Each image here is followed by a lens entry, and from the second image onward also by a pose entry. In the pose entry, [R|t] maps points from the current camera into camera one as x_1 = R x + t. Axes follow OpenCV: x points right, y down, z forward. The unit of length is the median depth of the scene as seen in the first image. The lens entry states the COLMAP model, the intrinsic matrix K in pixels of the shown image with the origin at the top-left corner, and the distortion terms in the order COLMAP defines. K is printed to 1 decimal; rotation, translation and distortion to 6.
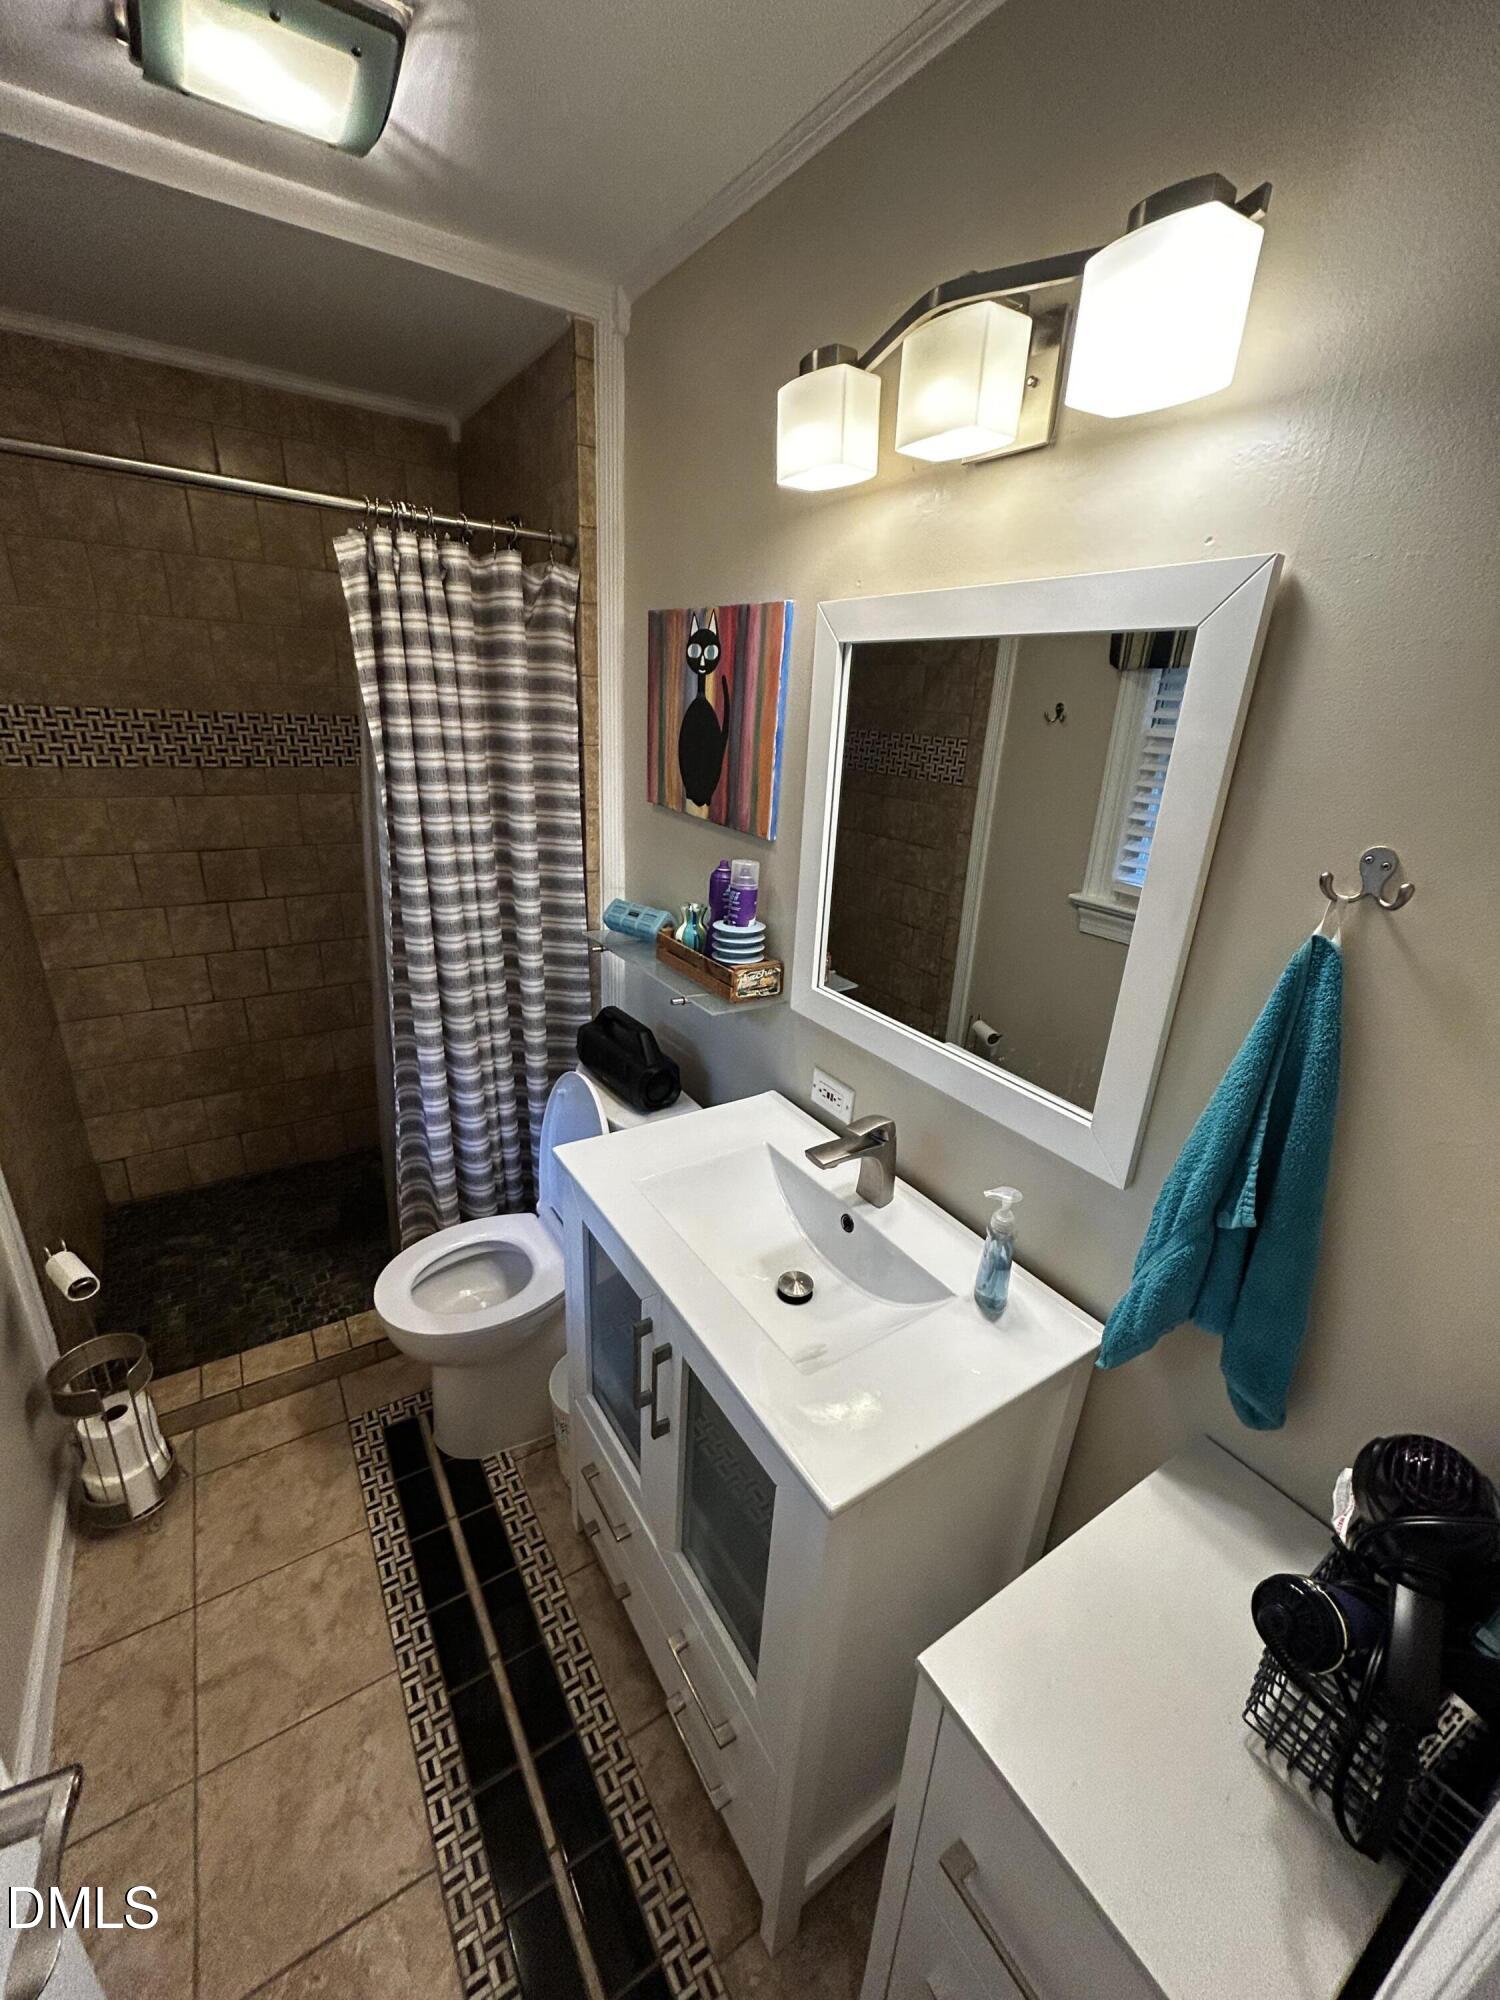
lens RADIAL K [[804.8, 0, 752.1], [0, 804.8, 1004.1], [0, 0, 1]] dist [0.003970, -0.000271]
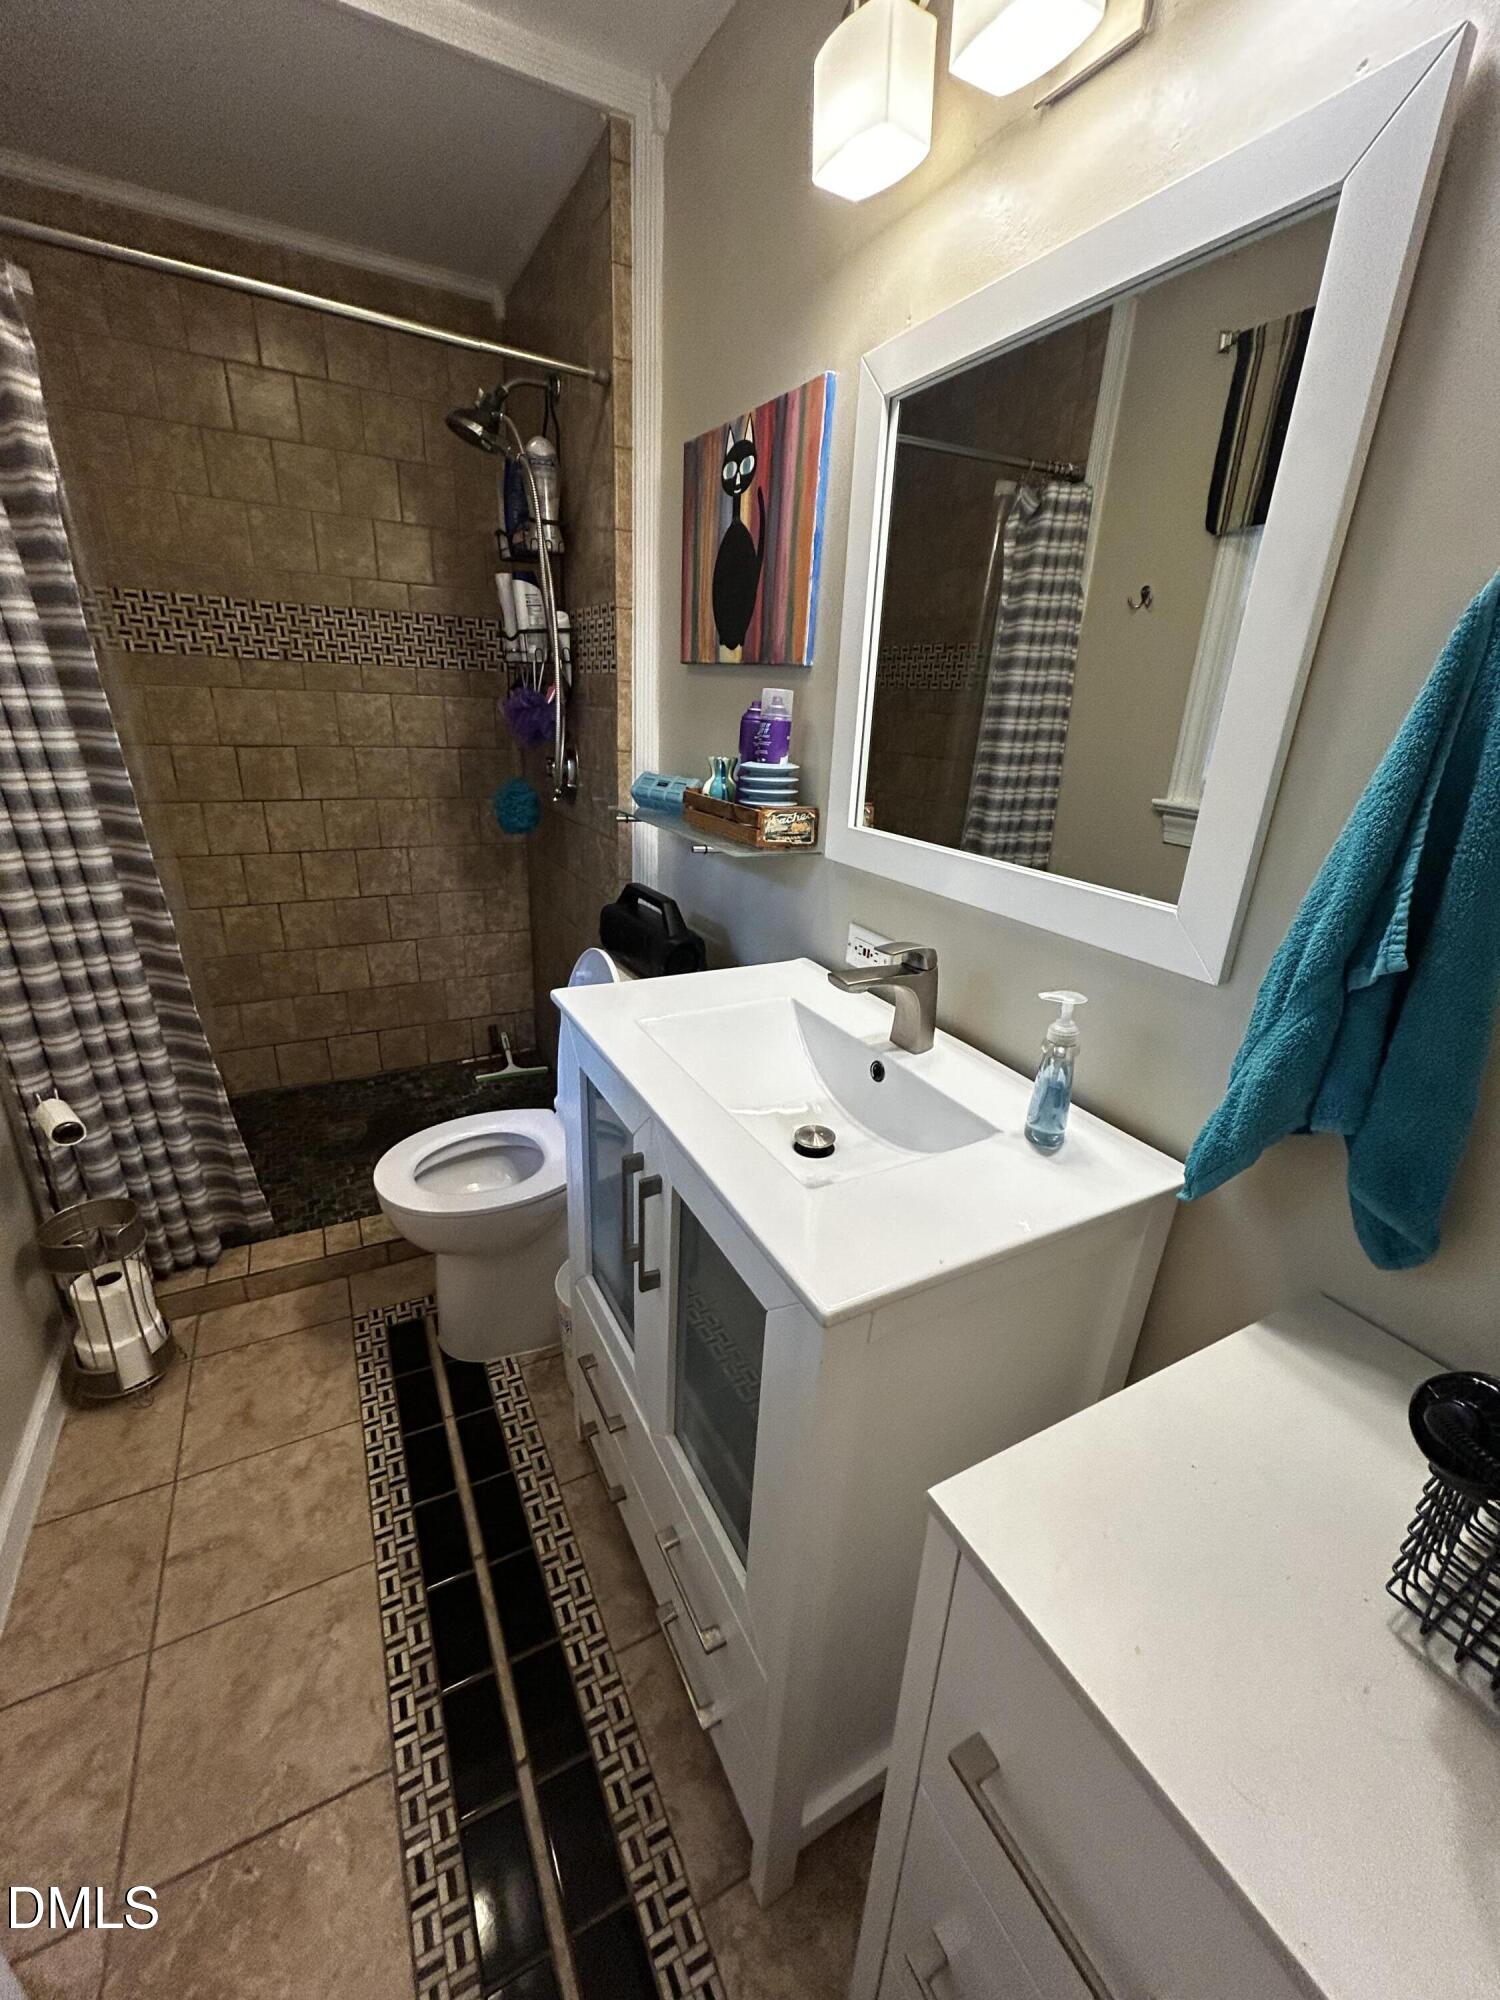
lens RADIAL K [[804.8, 0, 752.1], [0, 804.8, 1004.1], [0, 0, 1]] dist [0.003970, -0.000271]
pose [[0.996511, 0.024998, -0.079624, 0.044229], [-0.025282, 0.999677, -0.002556, 0.177666], [0.079534, 0.004560, 0.996822, 0.113585]]
